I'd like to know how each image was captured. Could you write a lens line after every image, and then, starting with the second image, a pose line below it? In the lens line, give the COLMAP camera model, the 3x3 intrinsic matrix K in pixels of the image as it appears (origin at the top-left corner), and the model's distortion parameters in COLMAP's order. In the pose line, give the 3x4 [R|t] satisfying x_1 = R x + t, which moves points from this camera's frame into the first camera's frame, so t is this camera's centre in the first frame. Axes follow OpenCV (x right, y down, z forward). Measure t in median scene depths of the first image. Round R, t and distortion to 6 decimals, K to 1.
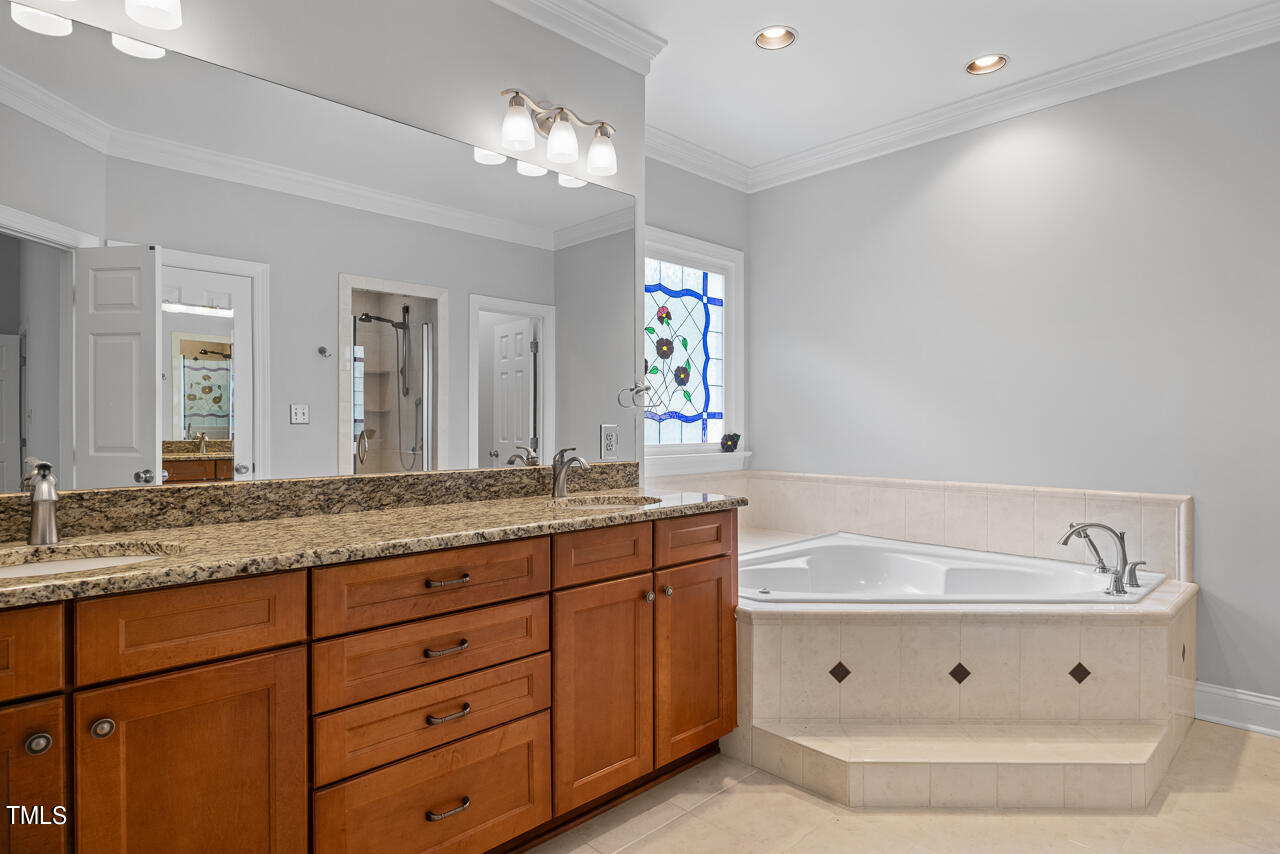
lens RADIAL K [[725.2, 0, 642.5], [0, 725.2, 429.9], [0, 0, 1]] dist [0.008130, -0.003089]
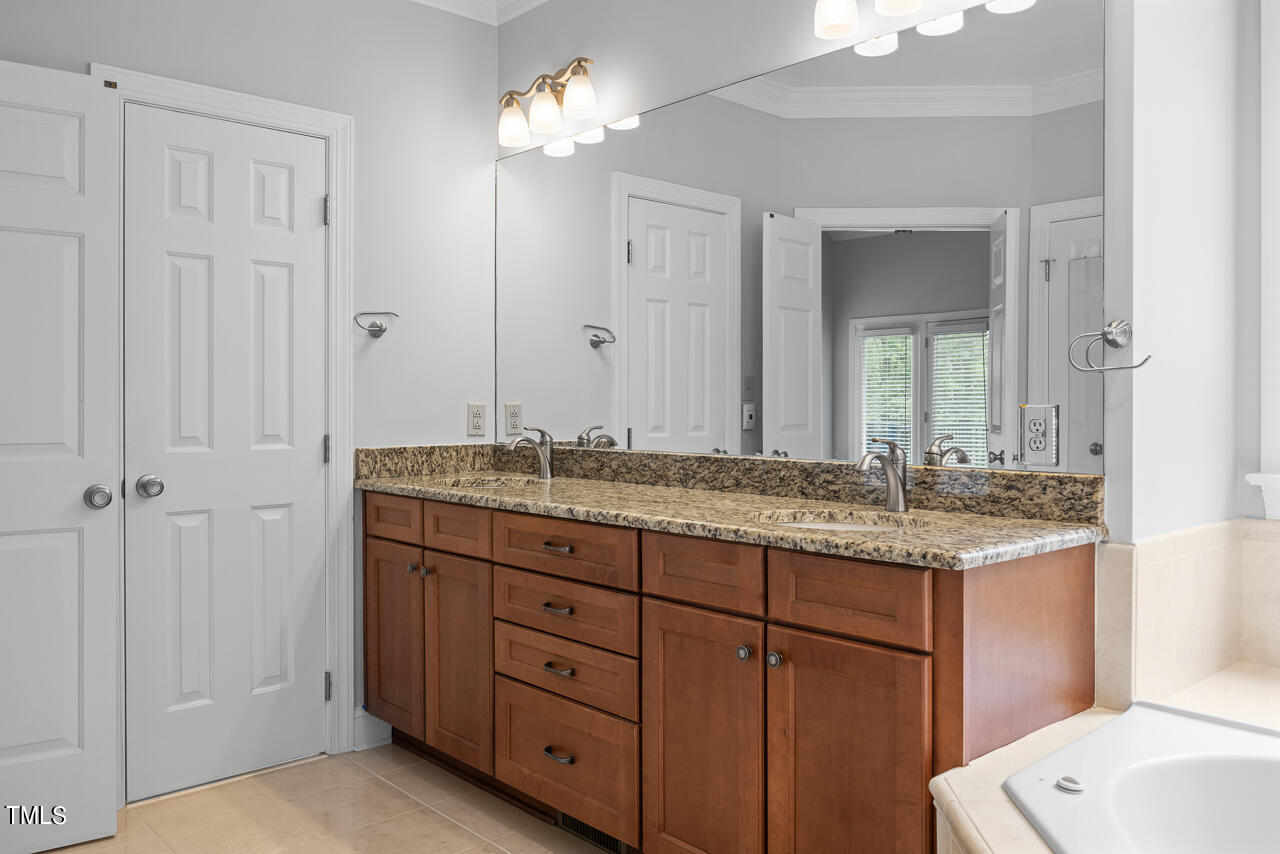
lens RADIAL K [[973.2, 0, 639.6], [0, 973.2, 421.8], [0, 0, 1]] dist [-0.004044, -0.001324]
pose [[-0.043545, 0.020161, -0.998848, 0.822633], [-0.007646, 0.999760, 0.020513, -0.008097], [0.999022, 0.008531, -0.043380, 0.823083]]
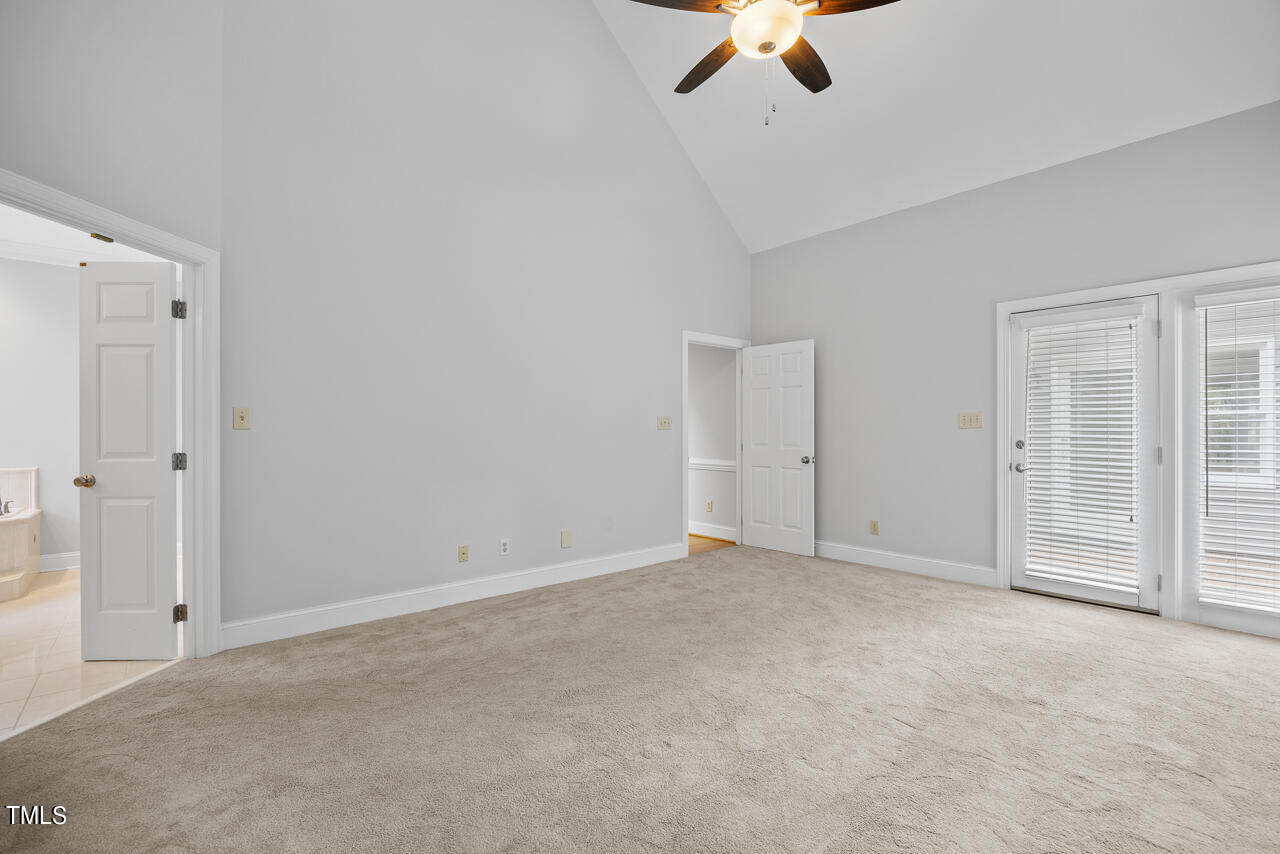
lens RADIAL K [[575.5, 0, 631.0], [0, 575.5, 424.9], [0, 0, 1]] dist [-0.011418, 0.000791]
pose [[0.095505, 0.017844, 0.995269, -0.843101], [0.013343, 0.999727, -0.019204, 0.025793], [-0.995339, 0.015114, 0.095241, -1.012374]]
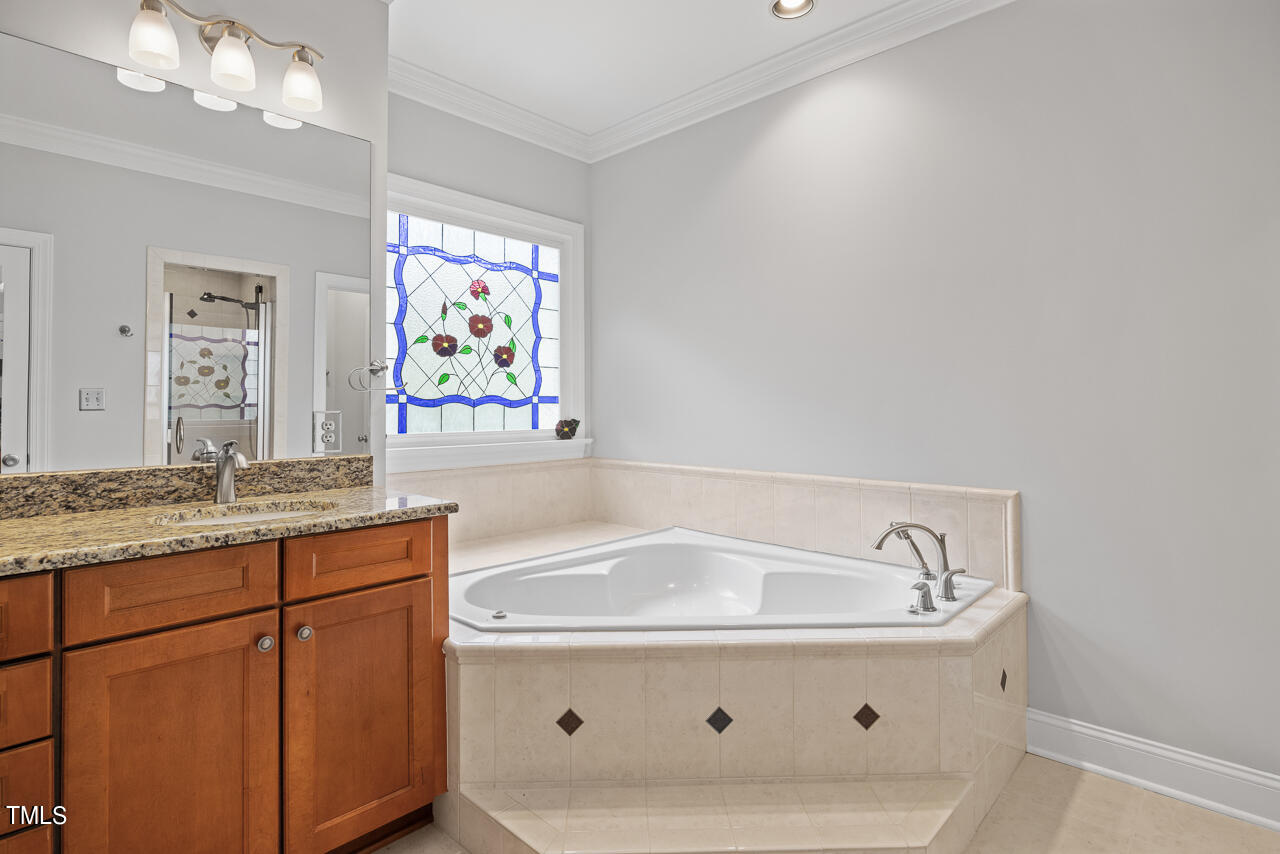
lens RADIAL K [[662.5, 0, 643.2], [0, 662.5, 394.9], [0, 0, 1]] dist [-0.003925, 0.001122]
pose [[0.999433, -0.002443, 0.033570, 0.329592], [0.003349, 0.999631, -0.026957, -0.004991], [-0.033492, 0.027054, 0.999073, 0.263485]]
